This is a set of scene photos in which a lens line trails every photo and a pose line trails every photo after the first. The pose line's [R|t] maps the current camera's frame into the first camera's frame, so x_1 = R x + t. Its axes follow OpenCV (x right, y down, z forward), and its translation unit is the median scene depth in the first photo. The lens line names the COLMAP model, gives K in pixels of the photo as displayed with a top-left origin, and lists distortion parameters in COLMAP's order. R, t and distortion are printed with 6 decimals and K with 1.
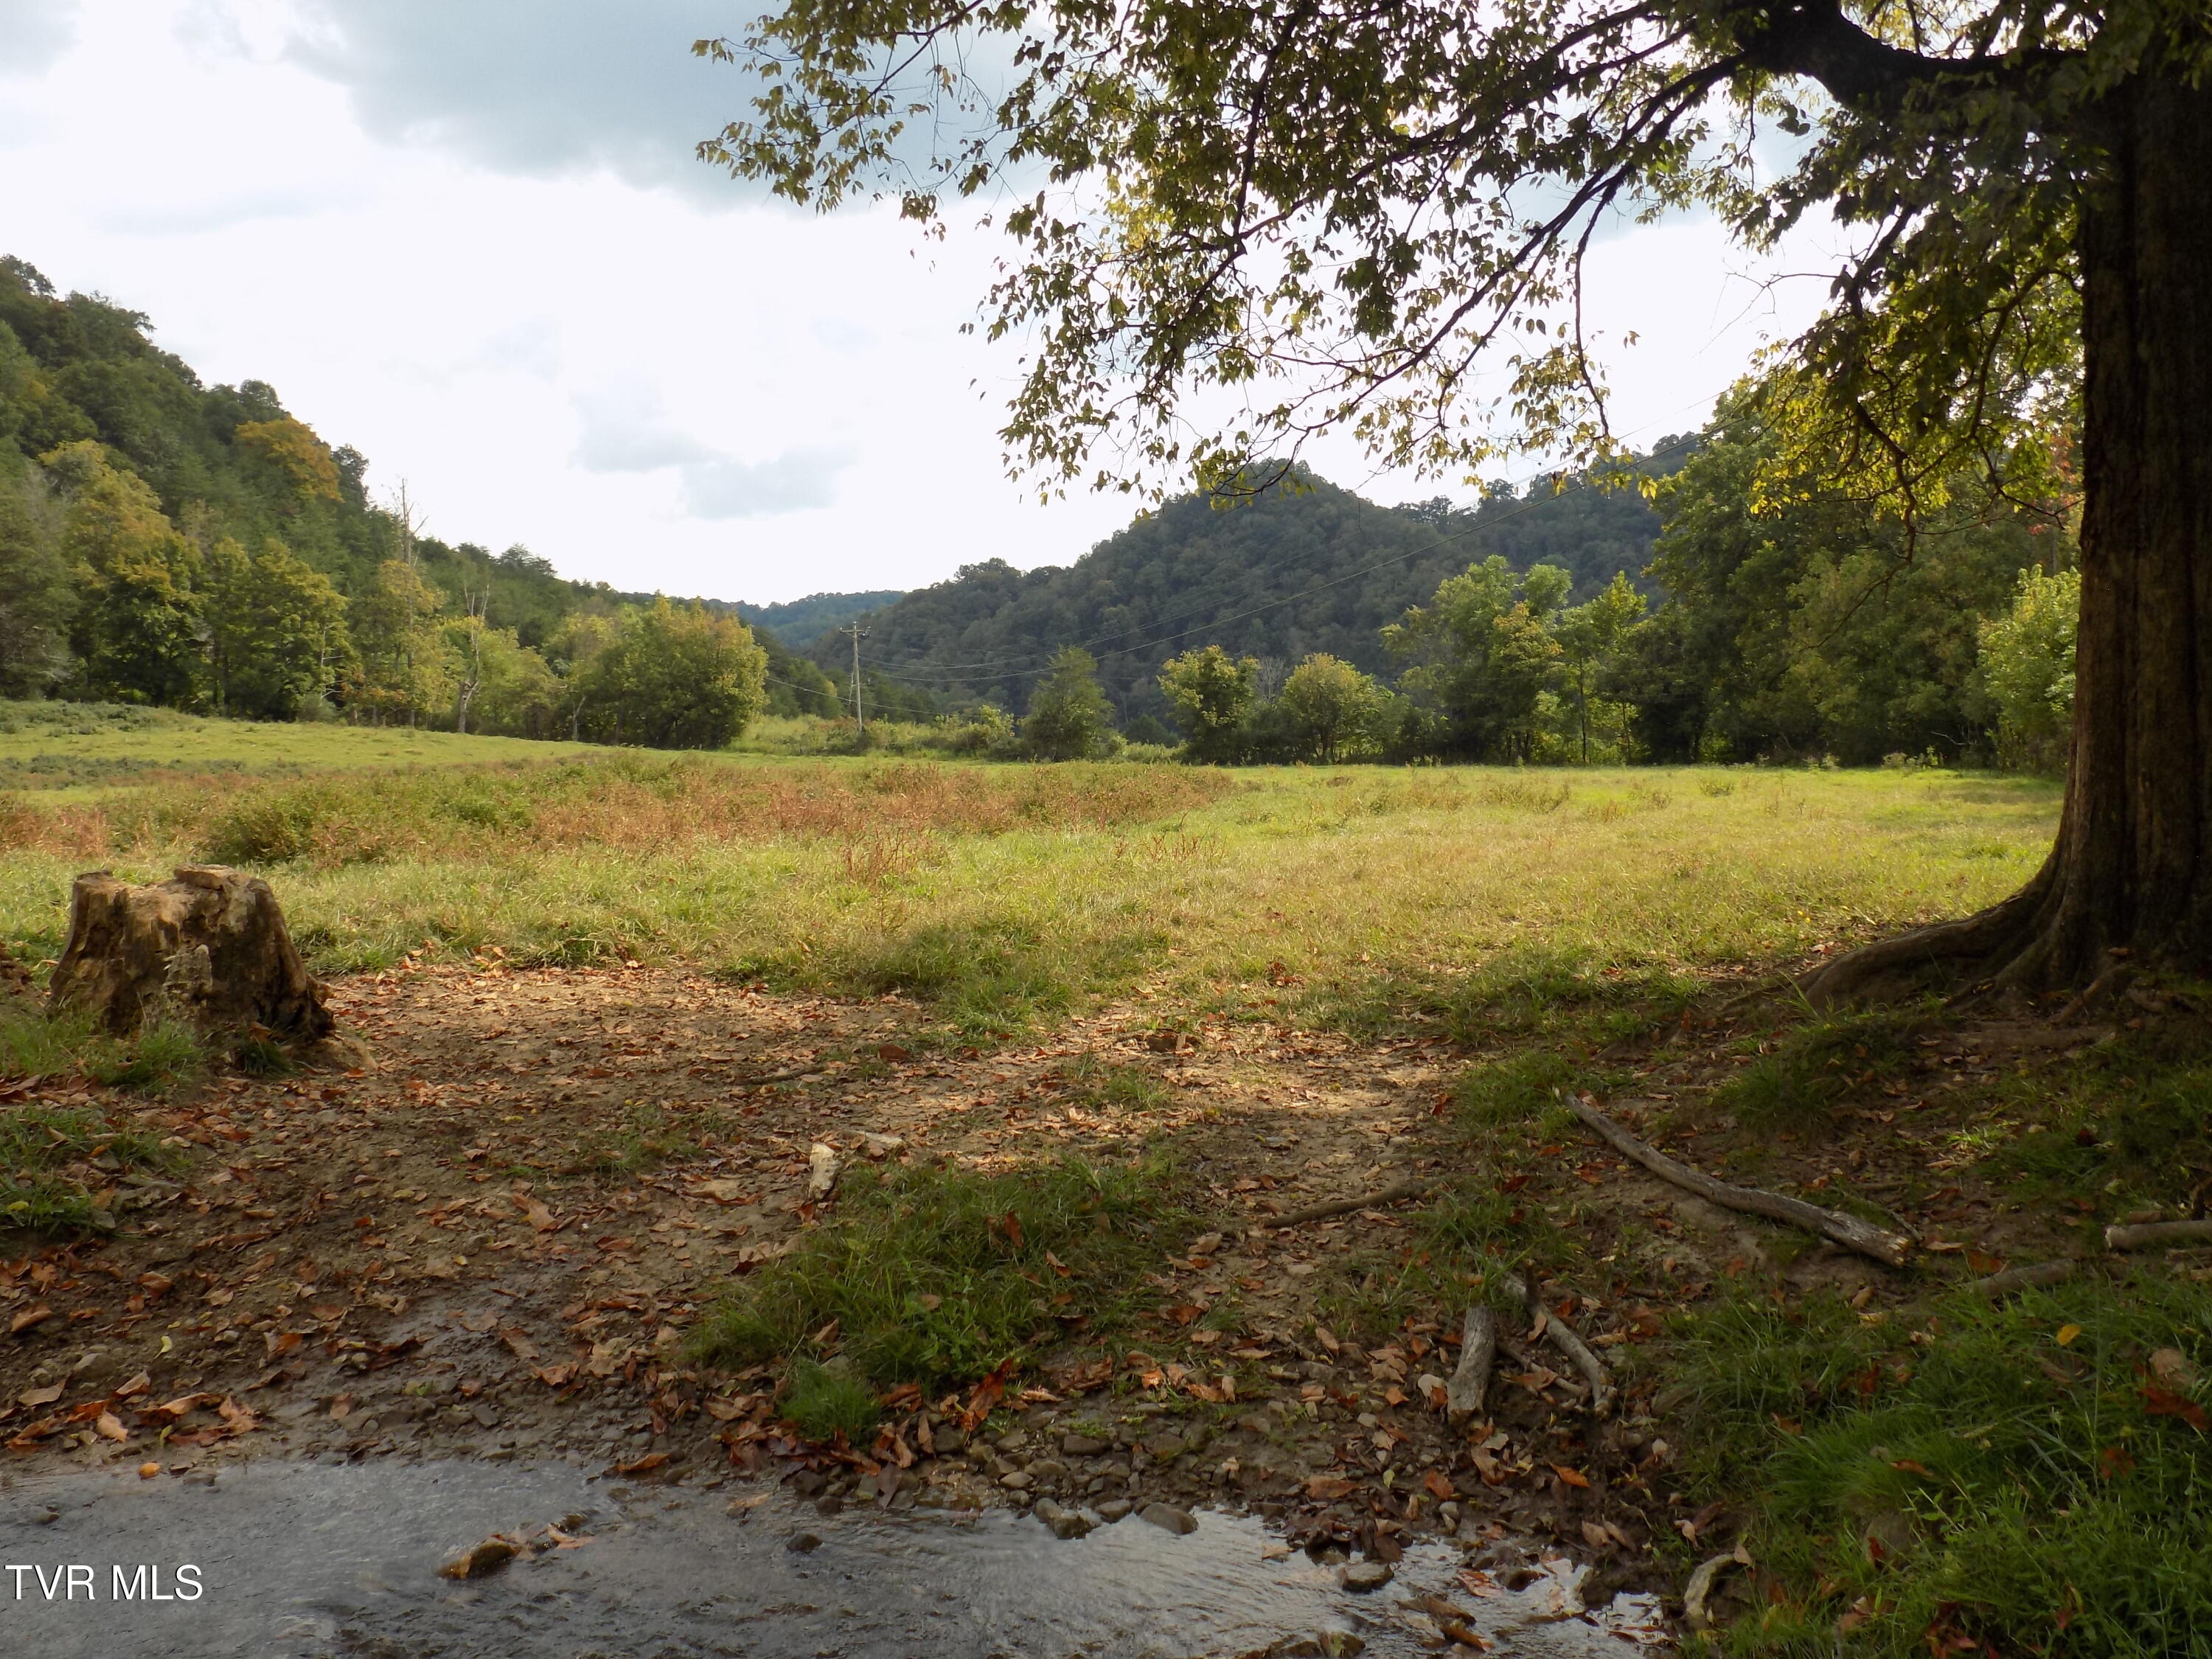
lens RADIAL K [[2176.1, 0, 1125.8], [0, 2176.1, 837.0], [0, 0, 1]] dist [-0.006034, 0.000000]
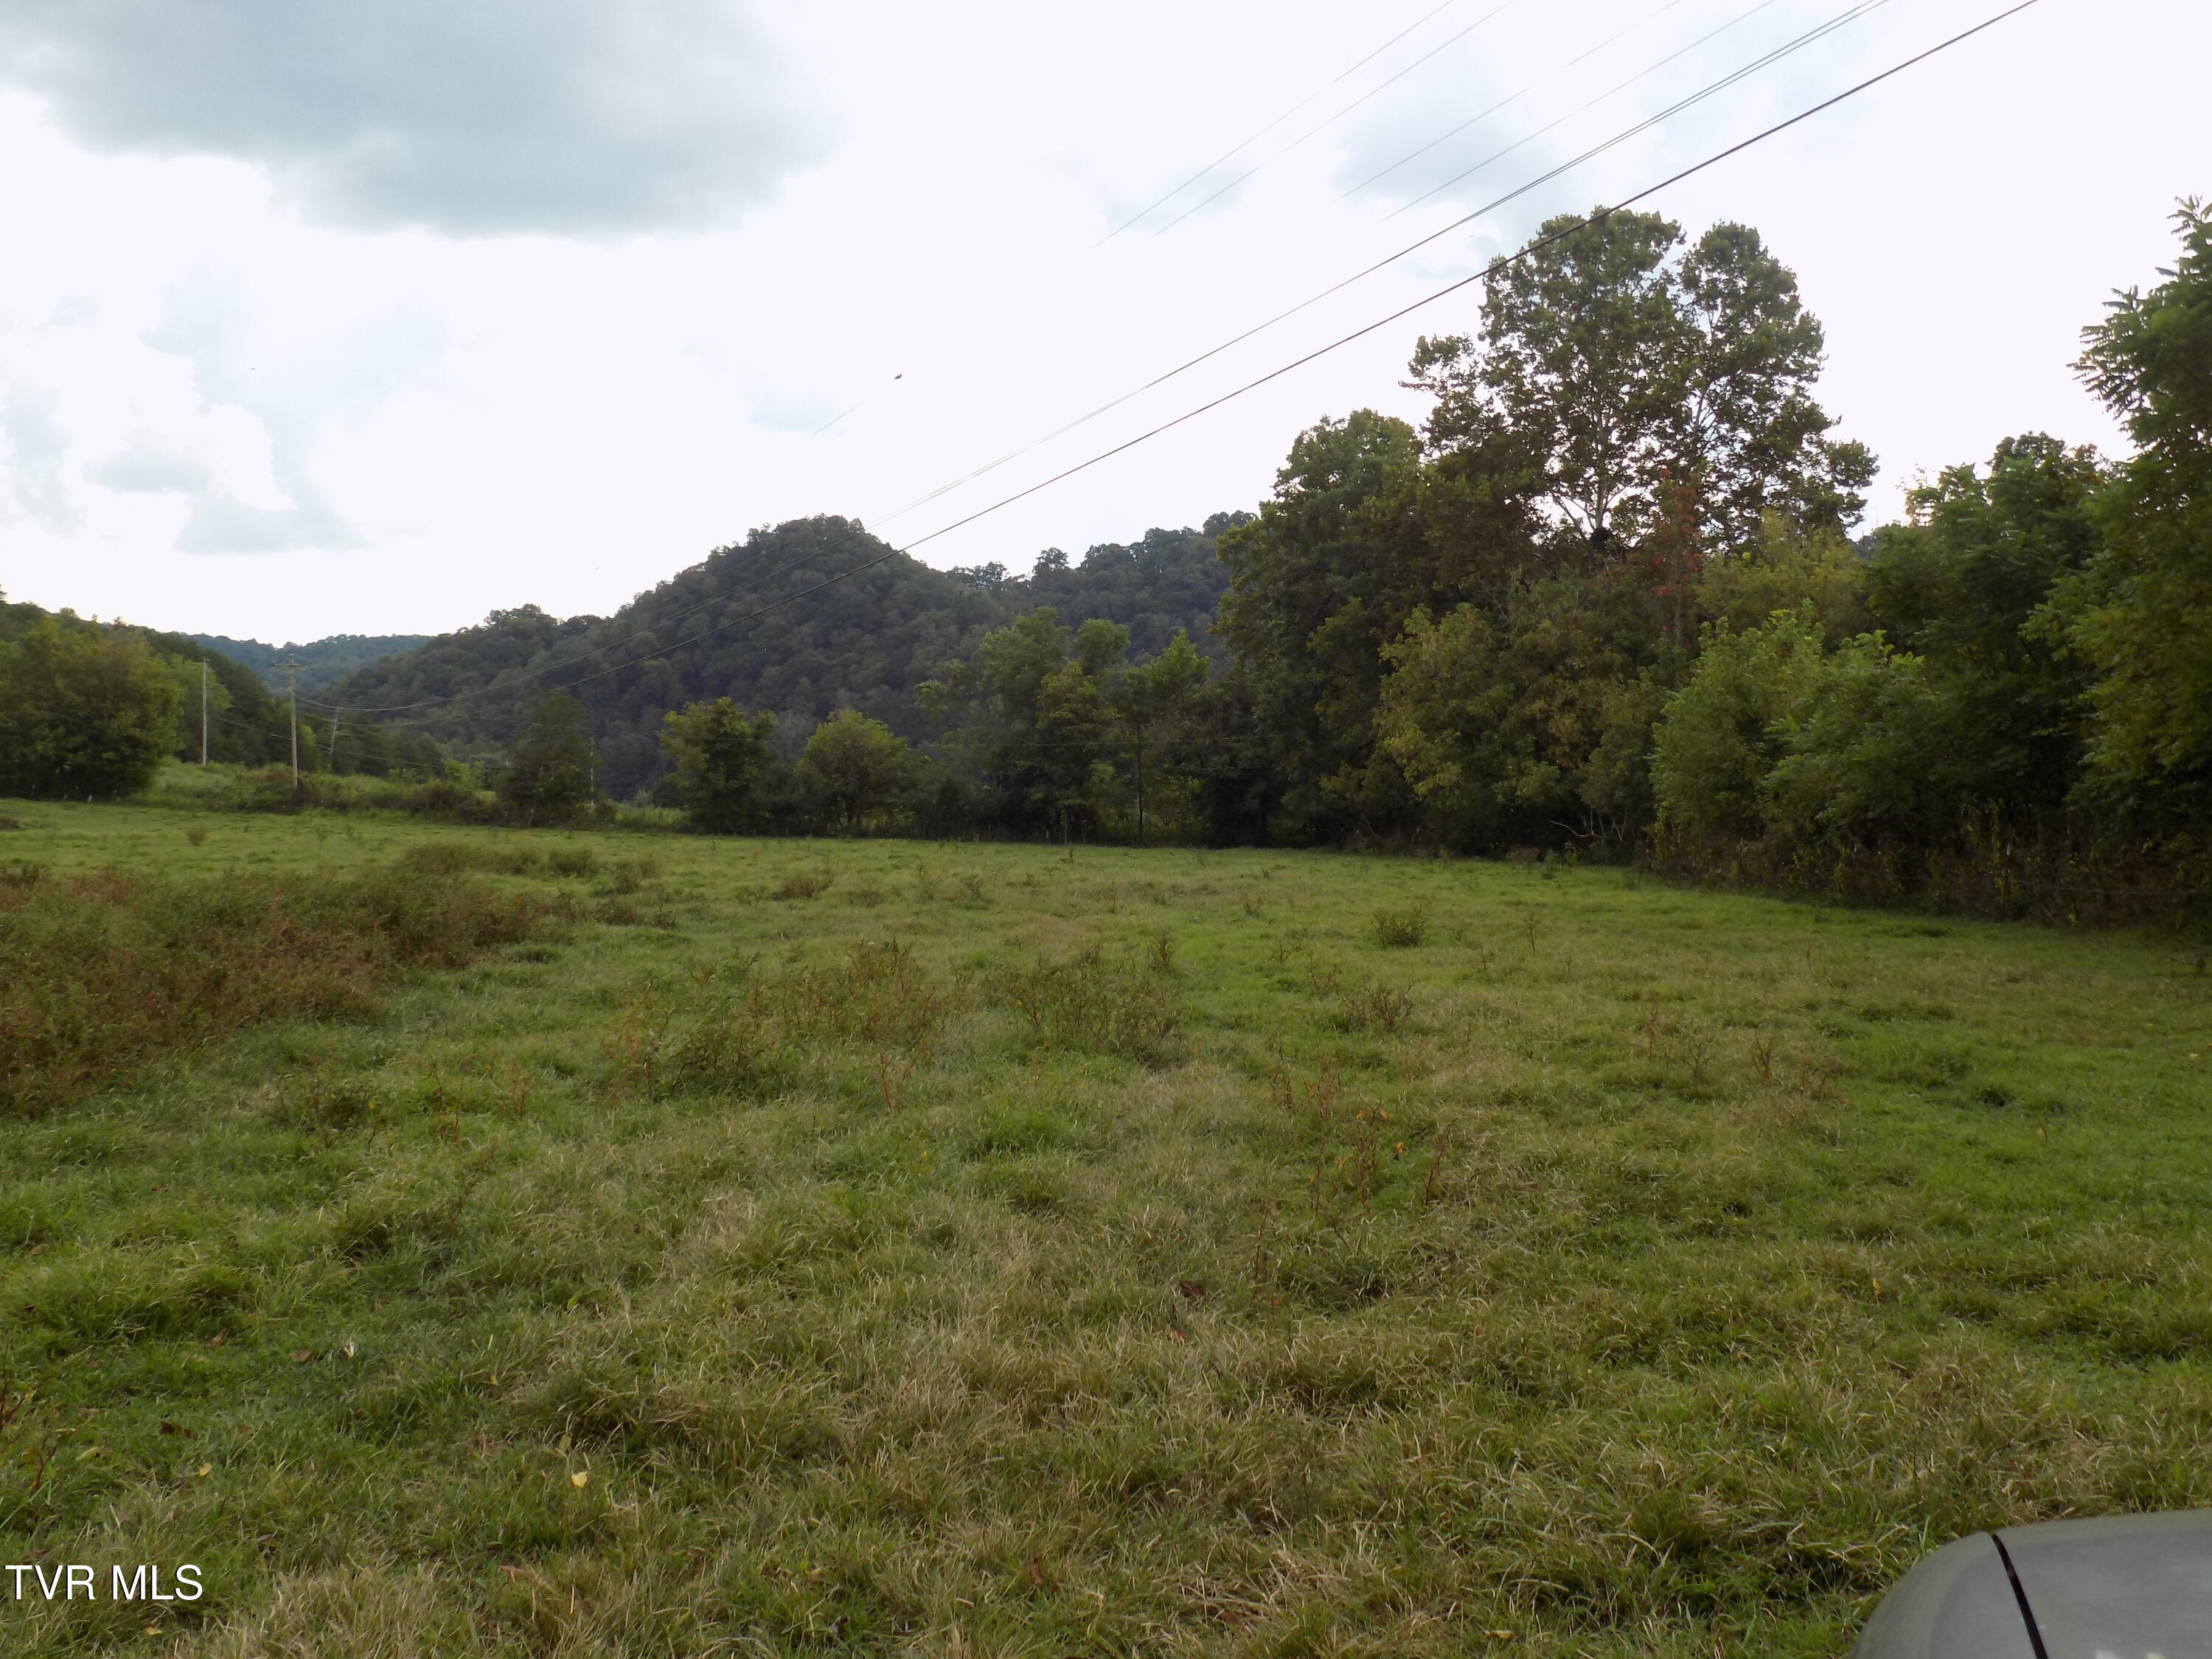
lens RADIAL K [[2176.1, 0, 1110.7], [0, 2176.1, 821.3], [0, 0, 1]] dist [-0.006034, 0.000000]
pose [[0.980157, 0.023452, 0.196830, 0.021135], [-0.016255, 0.999142, -0.038101, -0.007697], [-0.197554, 0.034145, 0.979697, 0.118593]]
